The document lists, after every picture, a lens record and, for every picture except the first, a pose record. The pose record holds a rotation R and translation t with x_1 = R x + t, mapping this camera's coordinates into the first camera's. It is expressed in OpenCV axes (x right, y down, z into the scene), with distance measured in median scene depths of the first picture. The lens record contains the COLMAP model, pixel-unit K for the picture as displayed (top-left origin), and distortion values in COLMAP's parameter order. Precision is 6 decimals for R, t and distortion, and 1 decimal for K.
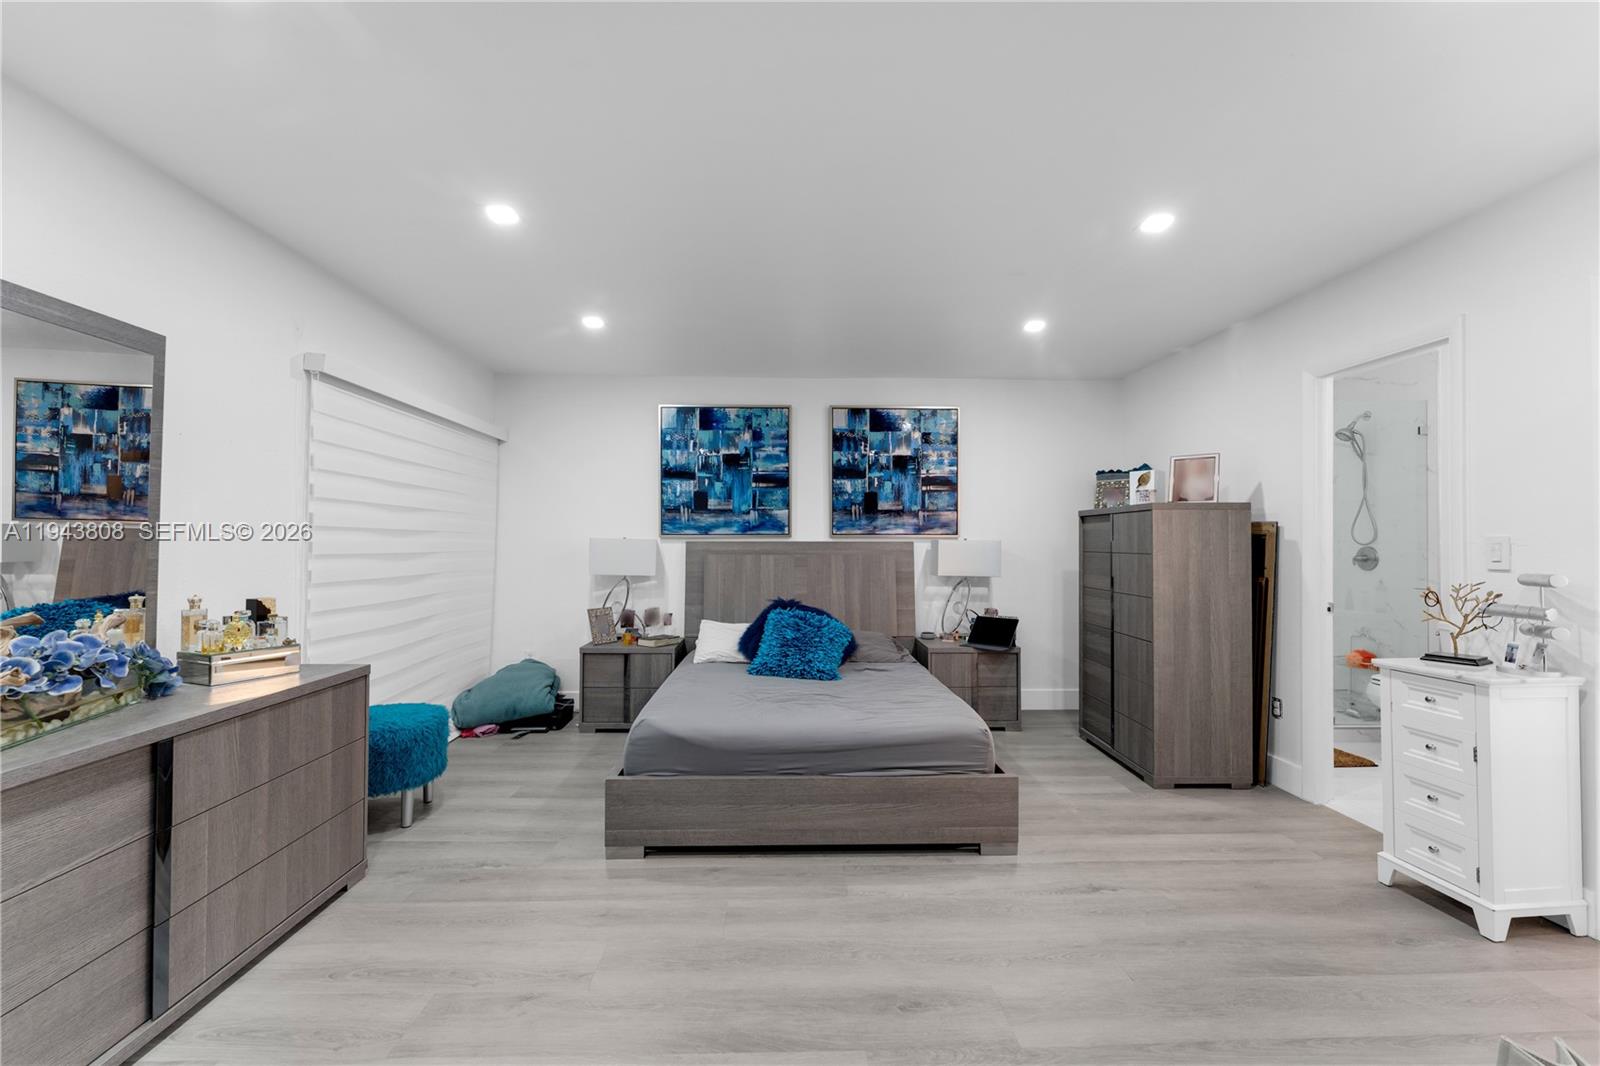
lens RADIAL K [[648.9, 0, 794.6], [0, 648.9, 542.6], [0, 0, 1]] dist [-0.000103, 0.000137]
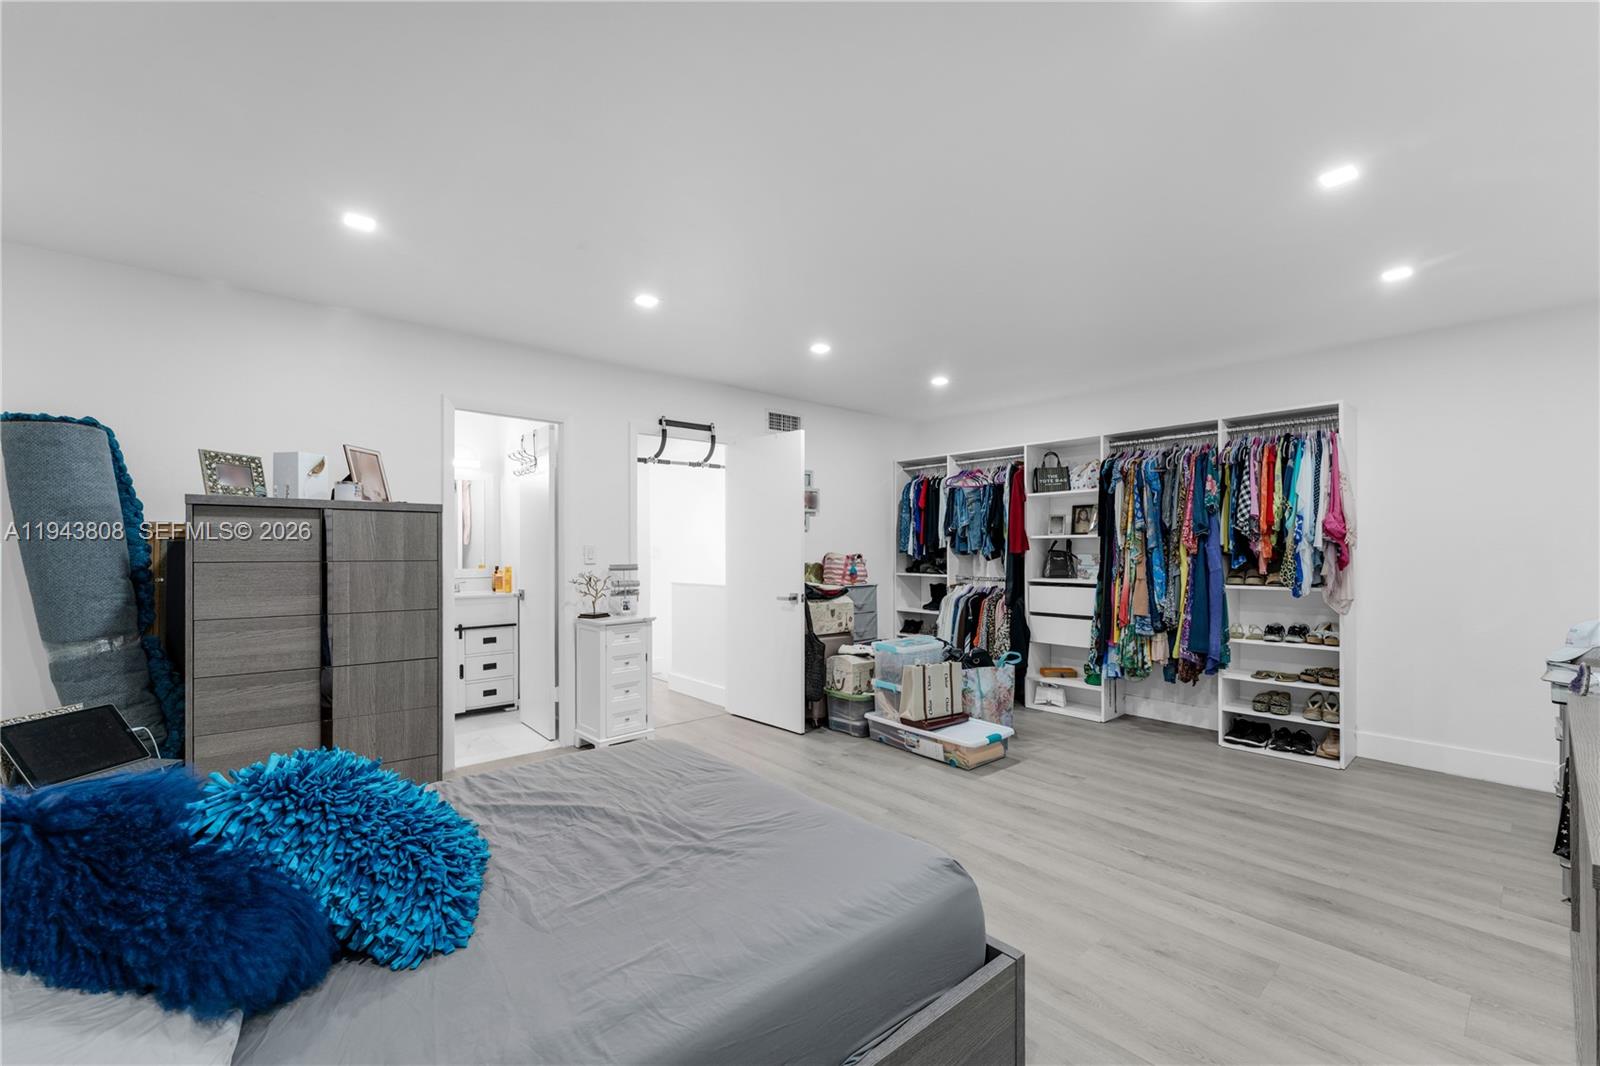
lens RADIAL K [[648.9, 0, 794.6], [0, 648.9, 542.6], [0, 0, 1]] dist [-0.000103, 0.000137]
pose [[-0.626125, 0.009186, 0.779669, -0.357292], [-0.003853, 0.999882, -0.014874, 0.003707], [-0.779713, -0.012317, -0.626015, 0.880273]]
